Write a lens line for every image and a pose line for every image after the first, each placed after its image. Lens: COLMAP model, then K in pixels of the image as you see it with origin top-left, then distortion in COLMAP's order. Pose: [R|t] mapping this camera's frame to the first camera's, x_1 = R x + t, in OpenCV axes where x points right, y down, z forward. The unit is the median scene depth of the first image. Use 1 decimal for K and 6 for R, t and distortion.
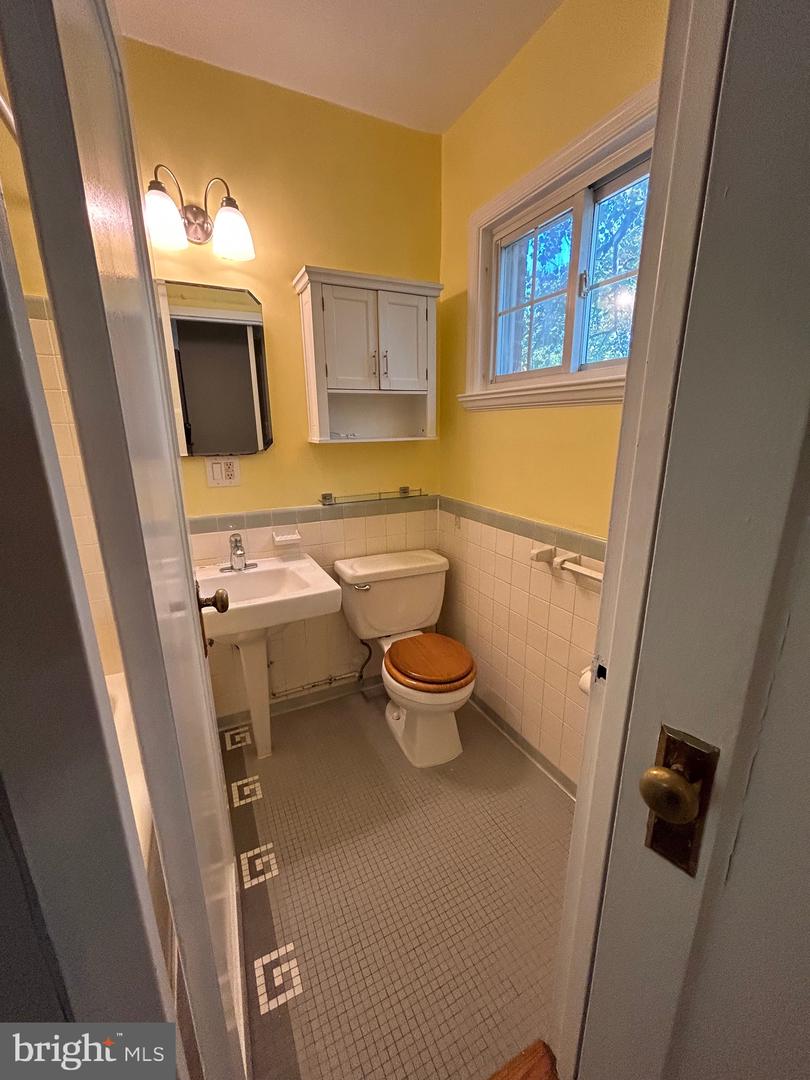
lens RADIAL K [[434.1, 0, 403.0], [0, 434.1, 539.9], [0, 0, 1]] dist [0.001057, -0.000422]
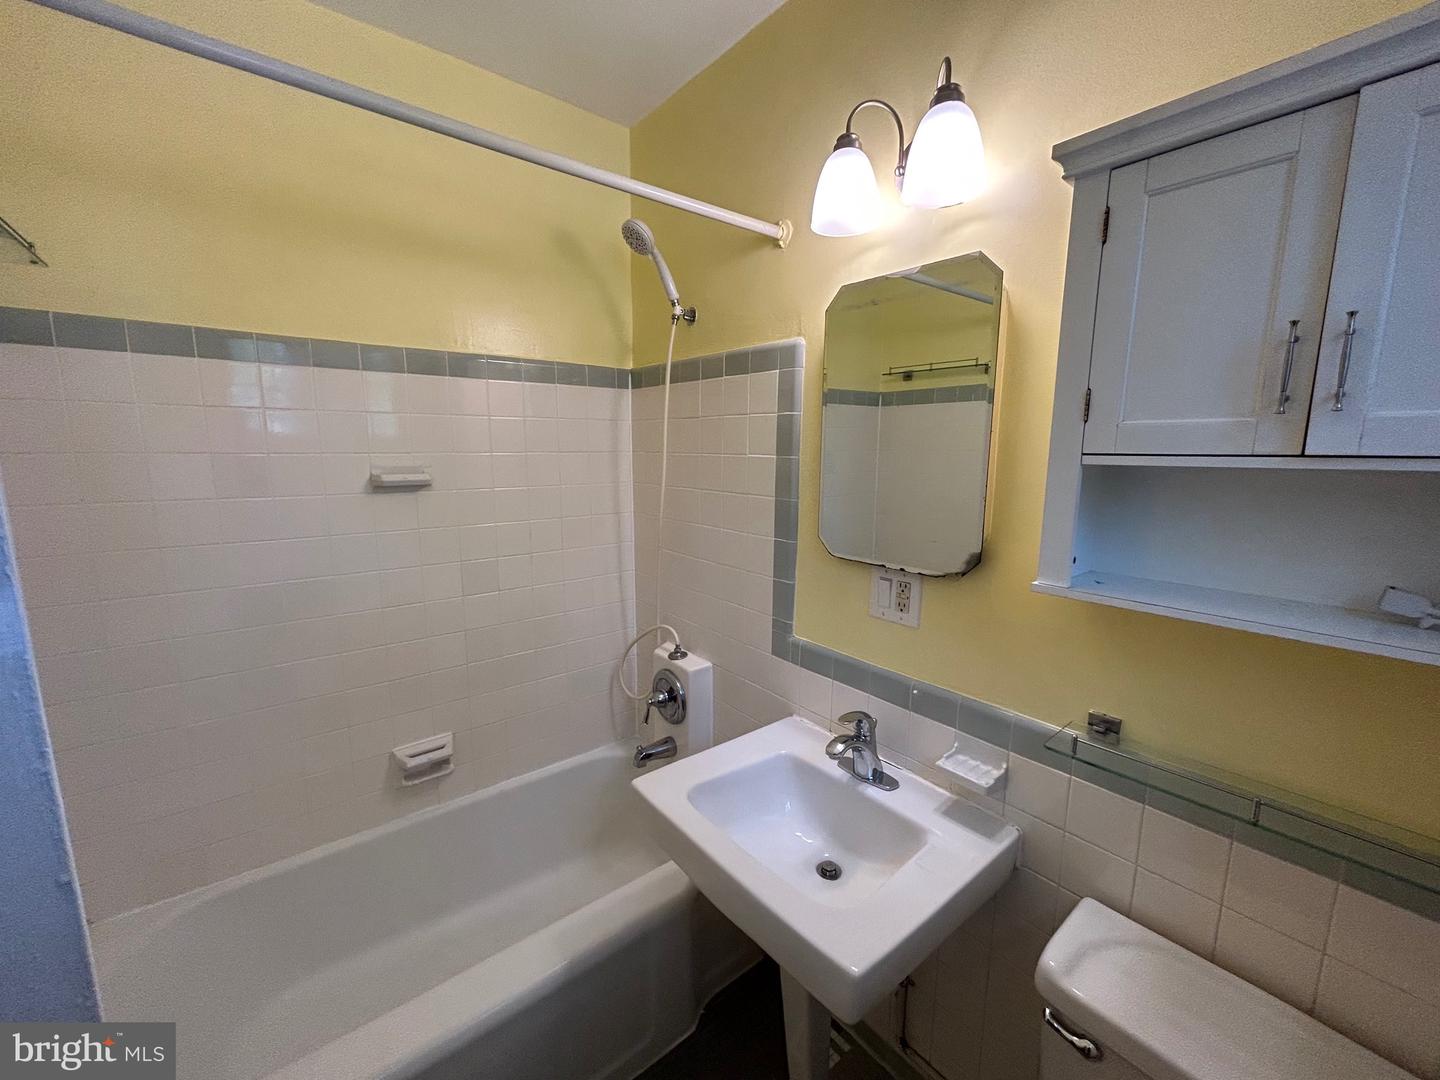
lens RADIAL K [[578.8, 0, 722.2], [0, 578.8, 537.9], [0, 0, 1]] dist [0.001057, -0.000422]
pose [[0.223418, 0.165456, -0.960577, 0.220910], [-0.262088, 0.959392, 0.104294, -0.240989], [0.938826, 0.228455, 0.257709, 0.583191]]
